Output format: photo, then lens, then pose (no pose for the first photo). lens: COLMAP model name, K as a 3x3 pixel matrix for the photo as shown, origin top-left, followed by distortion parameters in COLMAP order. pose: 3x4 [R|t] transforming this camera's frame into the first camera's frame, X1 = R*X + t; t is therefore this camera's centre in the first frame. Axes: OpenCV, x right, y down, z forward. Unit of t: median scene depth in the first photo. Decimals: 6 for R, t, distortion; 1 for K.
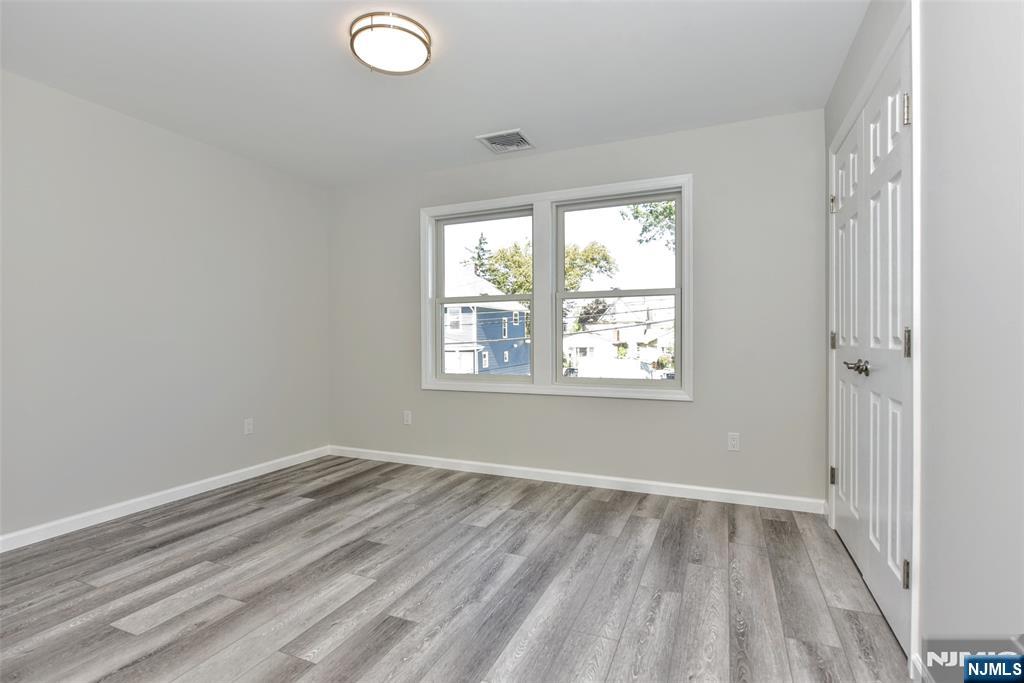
lens RADIAL K [[476.4, 0, 512.0], [0, 476.4, 341.5], [0, 0, 1]] dist [-0.005732, -0.000837]
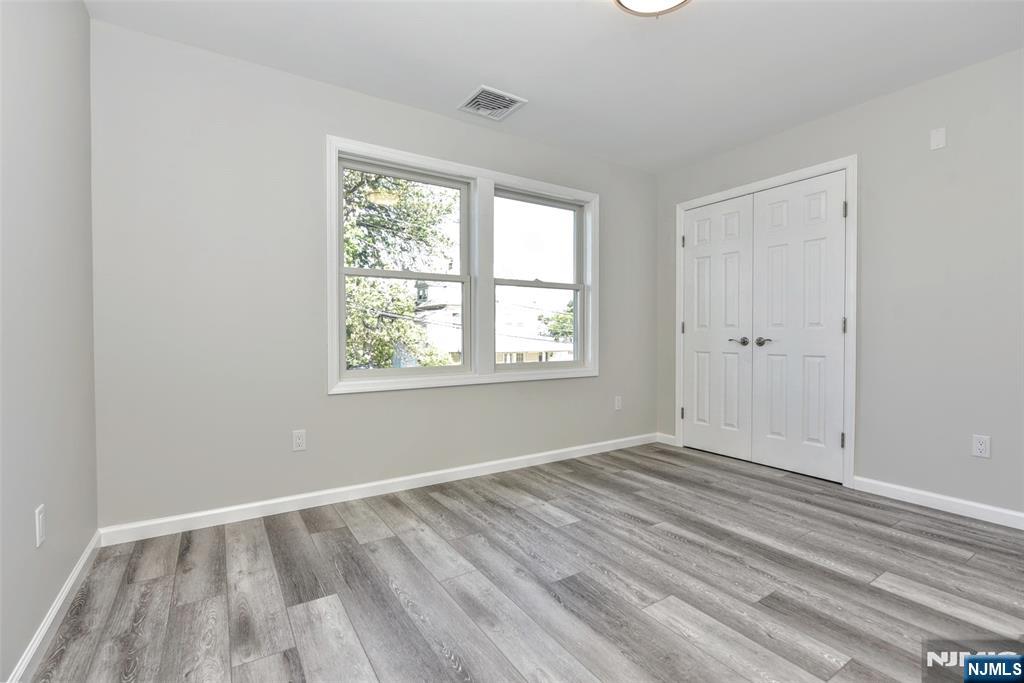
lens RADIAL K [[476.4, 0, 512.0], [0, 476.4, 341.5], [0, 0, 1]] dist [-0.005732, -0.000837]
pose [[0.551201, -0.011429, 0.834294, -0.839823], [0.005634, 0.999934, 0.009976, 0.038315], [-0.834353, -0.000798, 0.551229, 0.581994]]
